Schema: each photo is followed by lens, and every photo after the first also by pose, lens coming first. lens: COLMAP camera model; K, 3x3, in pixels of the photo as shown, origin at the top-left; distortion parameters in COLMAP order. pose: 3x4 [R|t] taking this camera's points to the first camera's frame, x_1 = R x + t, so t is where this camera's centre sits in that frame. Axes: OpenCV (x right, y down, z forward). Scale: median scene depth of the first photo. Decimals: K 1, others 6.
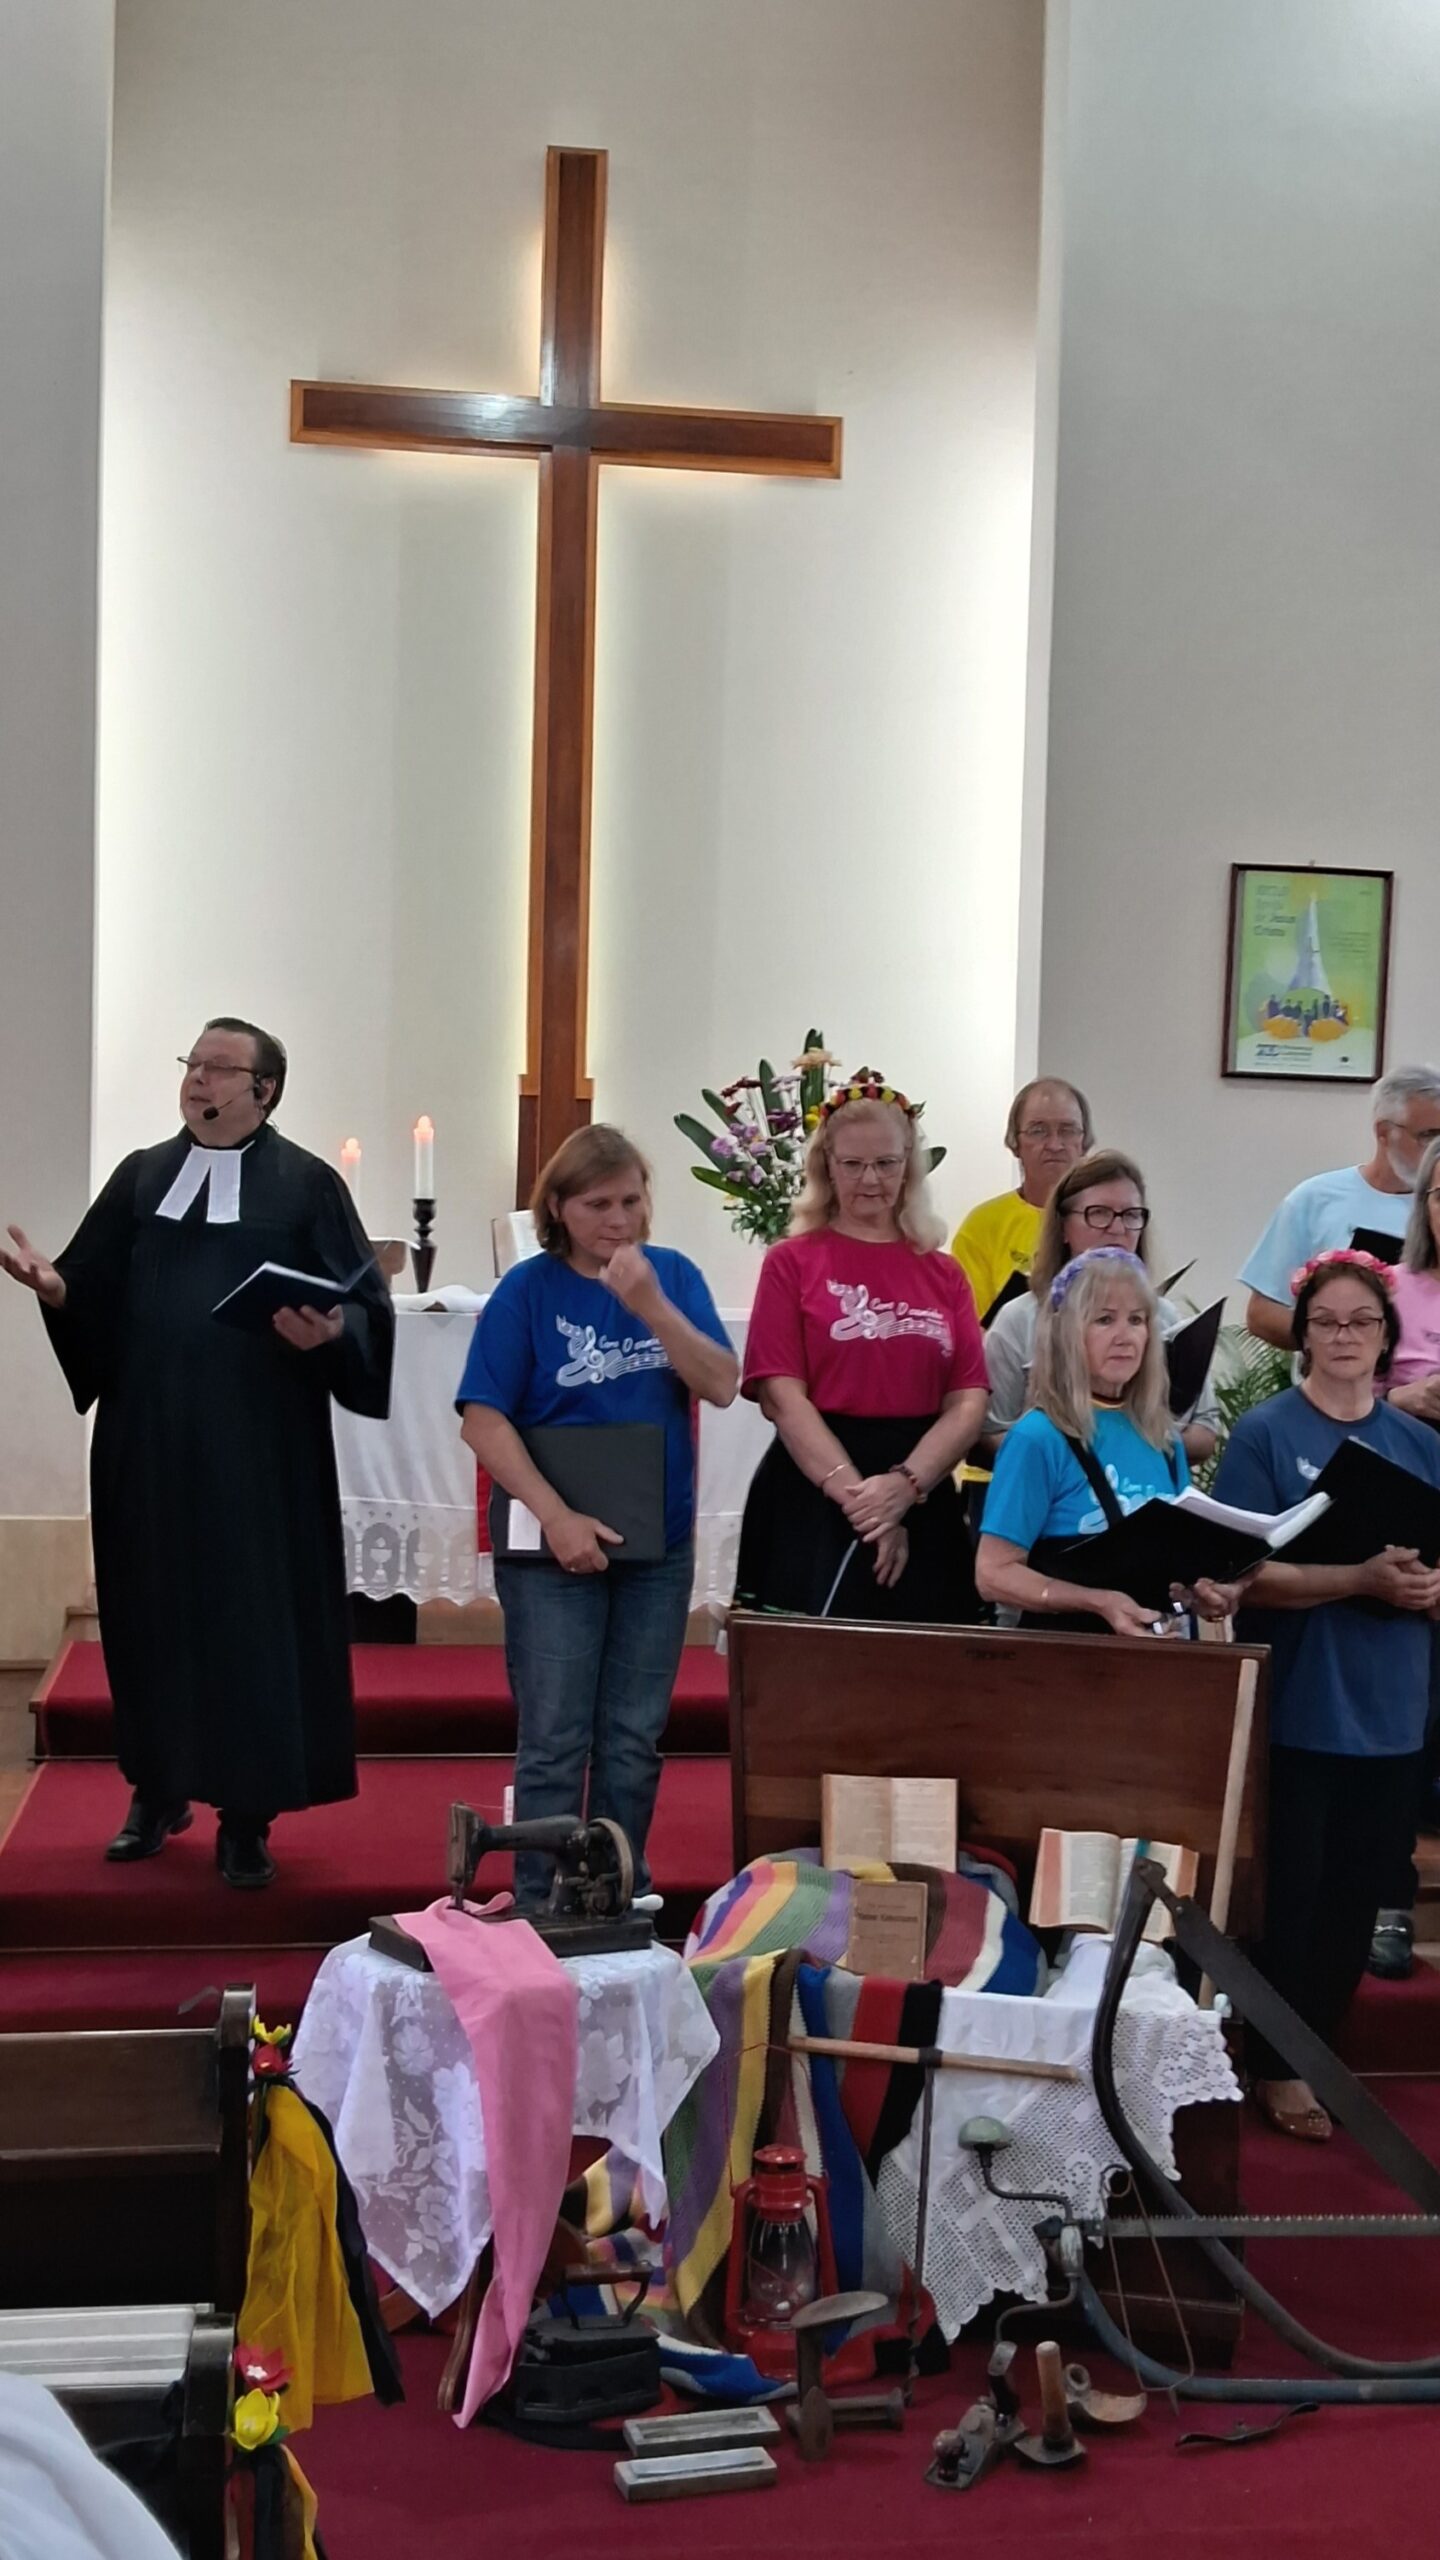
lens RADIAL K [[2682.1, 0, 661.0], [0, 2682.1, 1318.3], [0, 0, 1]] dist [0.103928, 0.000000]
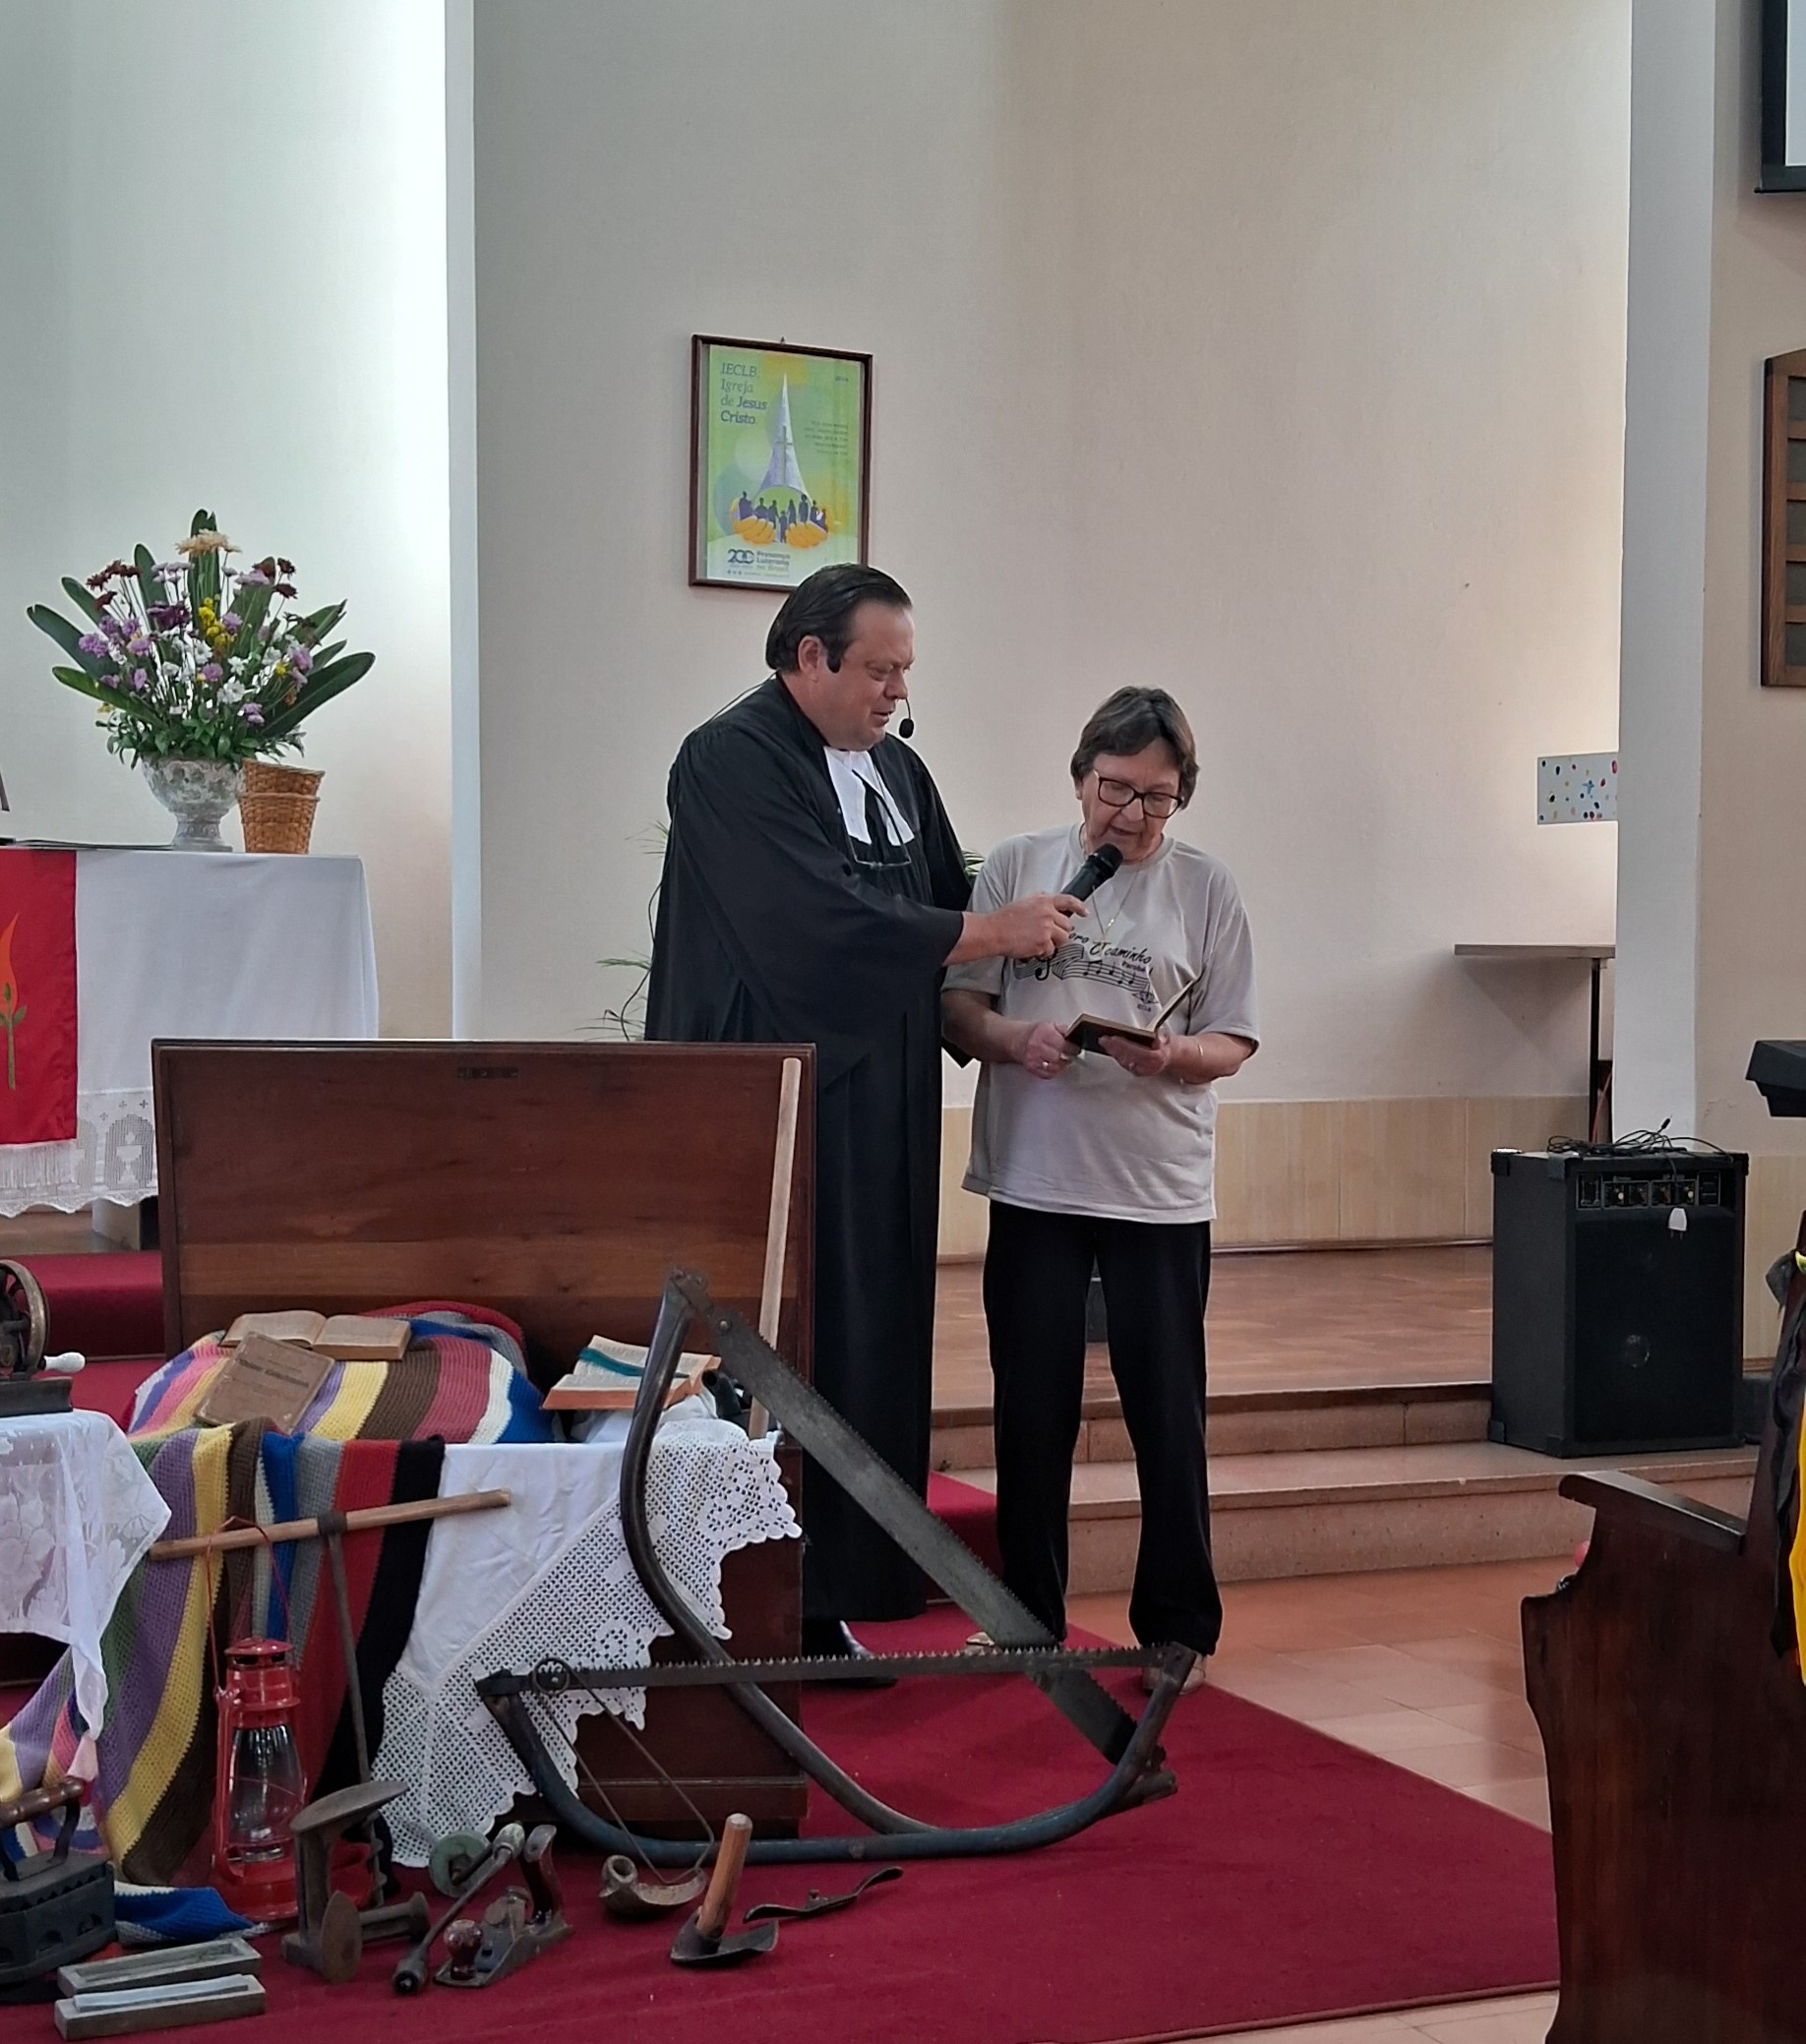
lens RADIAL K [[3086.3, 0, 889.7], [0, 3086.3, 1105.9], [0, 0, 1]] dist [0.125021, 0.000000]
pose [[0.960131, -0.029419, 0.277999, -0.021884], [0.025699, 0.999525, 0.017018, 0.118964], [-0.278367, -0.009195, 0.960431, 0.053770]]
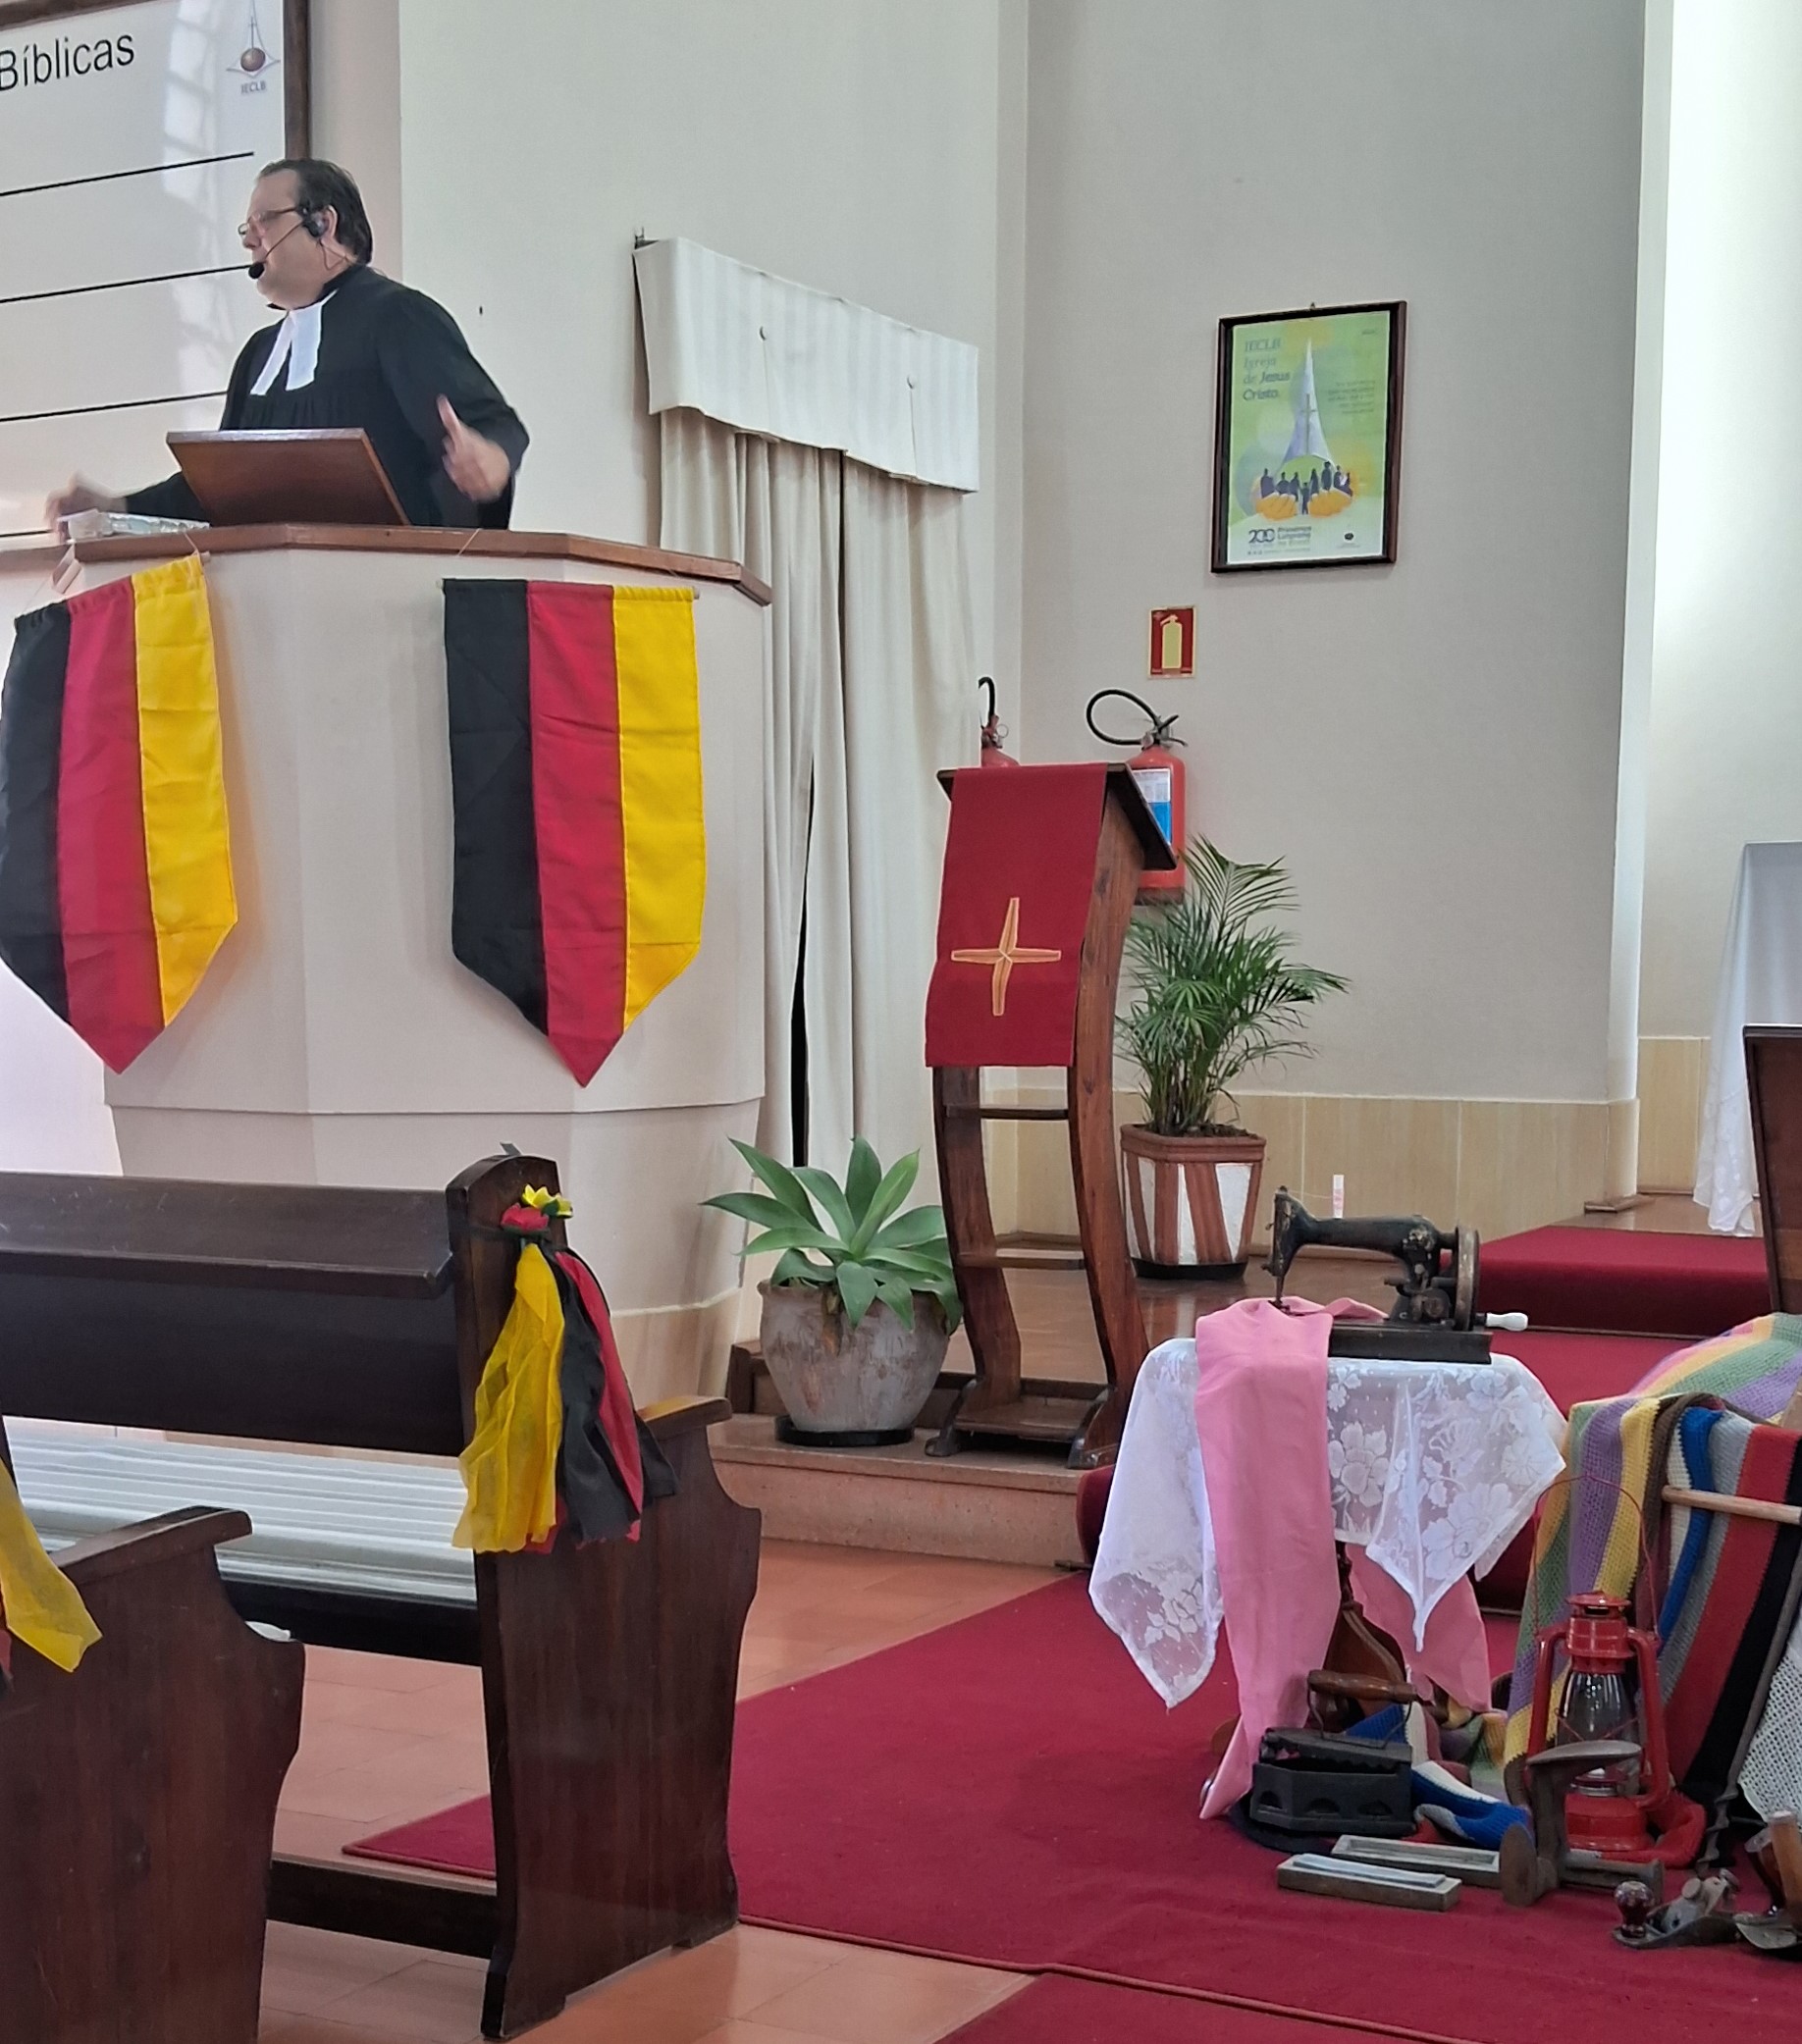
lens RADIAL K [[3079.8, 0, 868.6], [0, 3079.8, 1373.9], [0, 0, 1]] dist [0.064789, 0.000000]
pose [[0.794599, 0.055933, -0.604553, 0.385434], [-0.000991, 0.995865, 0.090835, 0.129116], [0.607134, -0.071579, 0.791369, 0.082685]]
